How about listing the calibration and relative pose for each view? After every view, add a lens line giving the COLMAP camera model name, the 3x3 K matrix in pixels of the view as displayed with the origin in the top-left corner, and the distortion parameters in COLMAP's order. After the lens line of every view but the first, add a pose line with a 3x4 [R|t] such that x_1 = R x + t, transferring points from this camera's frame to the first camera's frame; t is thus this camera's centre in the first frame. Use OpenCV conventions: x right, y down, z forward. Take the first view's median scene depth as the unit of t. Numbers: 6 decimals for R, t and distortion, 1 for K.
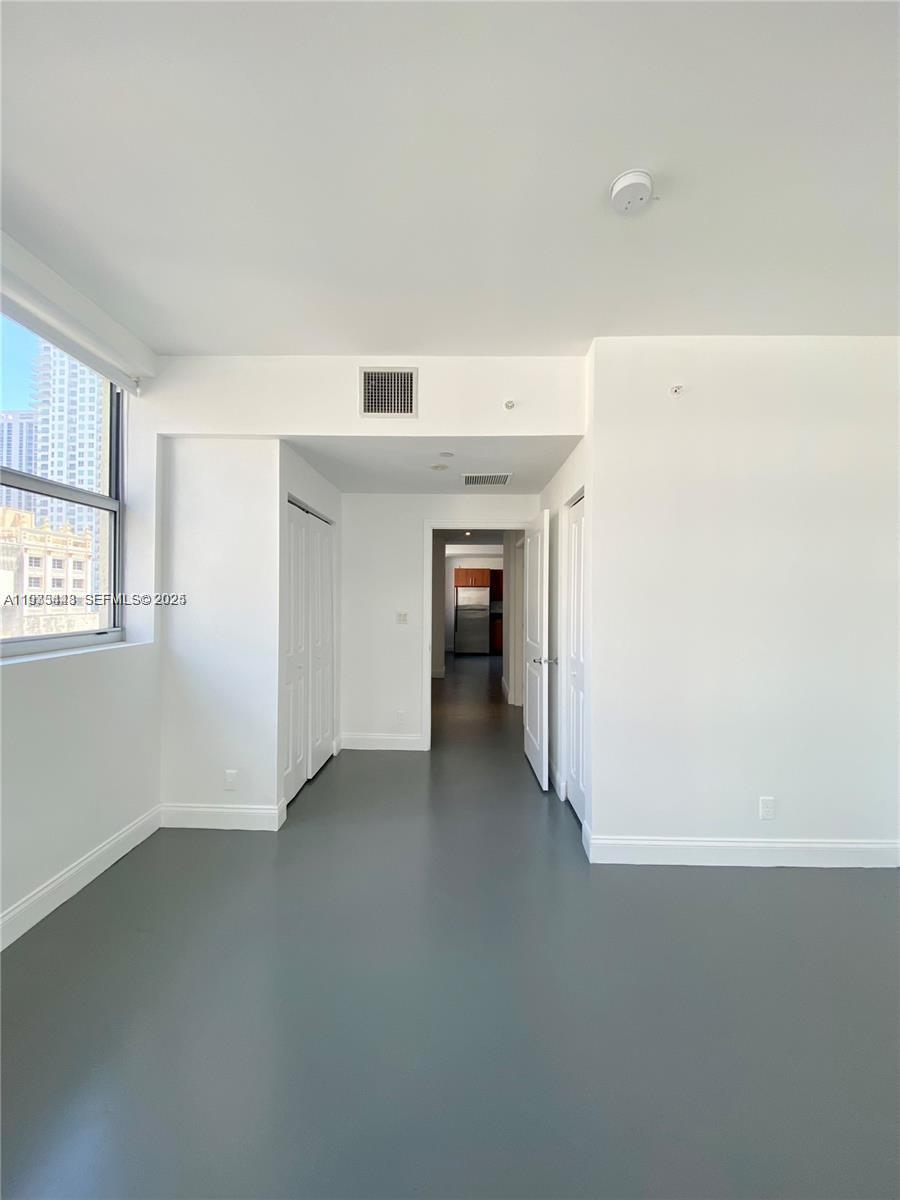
lens RADIAL K [[488.0, 0, 446.8], [0, 488.0, 588.3], [0, 0, 1]] dist [-0.002169, -0.000179]
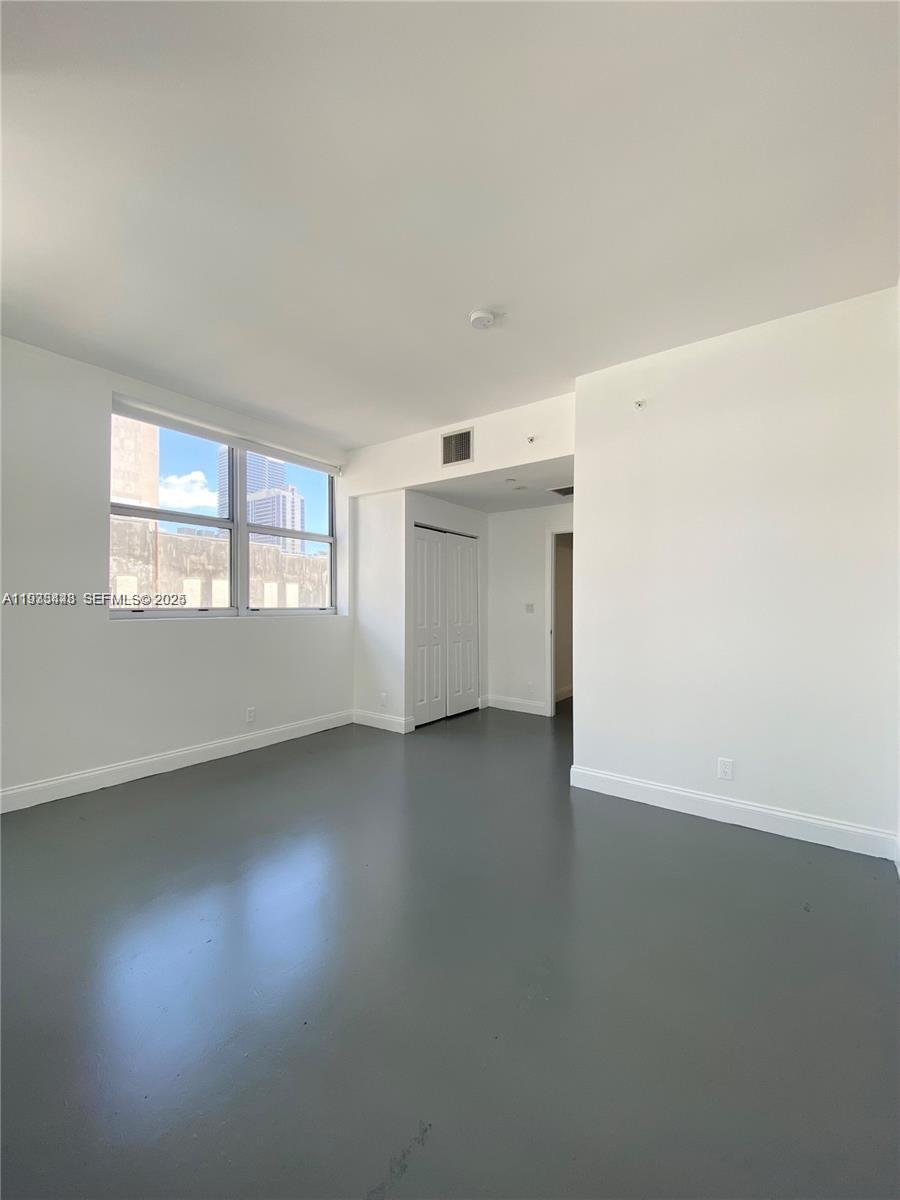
lens RADIAL K [[479.9, 0, 450.0], [0, 479.9, 600.0], [0, 0, 1]] dist [-0.000435, -0.000218]
pose [[0.817743, -0.010618, -0.575486, 0.693564], [0.009972, 0.999941, -0.004279, 0.066082], [0.575498, -0.002240, 0.817800, -0.202580]]
